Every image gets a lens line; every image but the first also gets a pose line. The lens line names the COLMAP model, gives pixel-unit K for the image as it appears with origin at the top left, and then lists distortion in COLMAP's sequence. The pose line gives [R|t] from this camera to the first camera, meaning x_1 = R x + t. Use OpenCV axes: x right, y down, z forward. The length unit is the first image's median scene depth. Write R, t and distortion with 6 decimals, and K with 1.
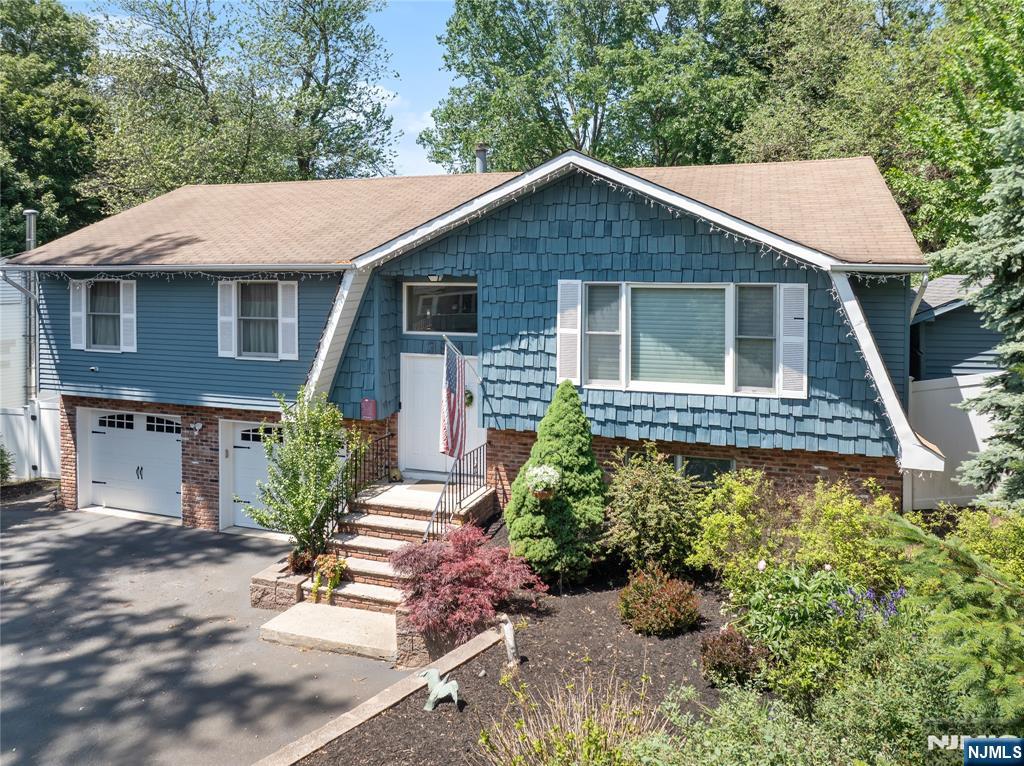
lens RADIAL K [[749.7, 0, 506.4], [0, 749.7, 285.8], [0, 0, 1]] dist [-0.015342, -0.002090]
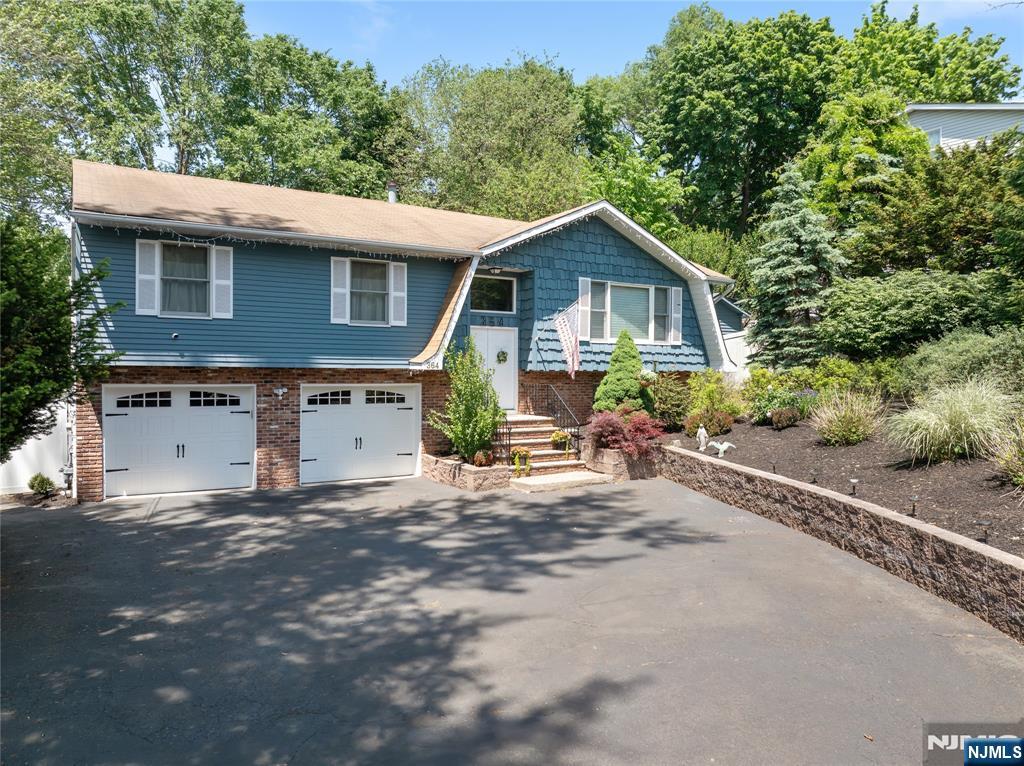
lens RADIAL K [[729.8, 0, 512.0], [0, 729.8, 383.0], [0, 0, 1]] dist [-0.017330, -0.006844]
pose [[0.630163, -0.009700, 0.776402, -1.225361], [0.005719, 0.999953, 0.007851, 0.203815], [-0.776442, -0.000507, 0.630189, 0.097291]]
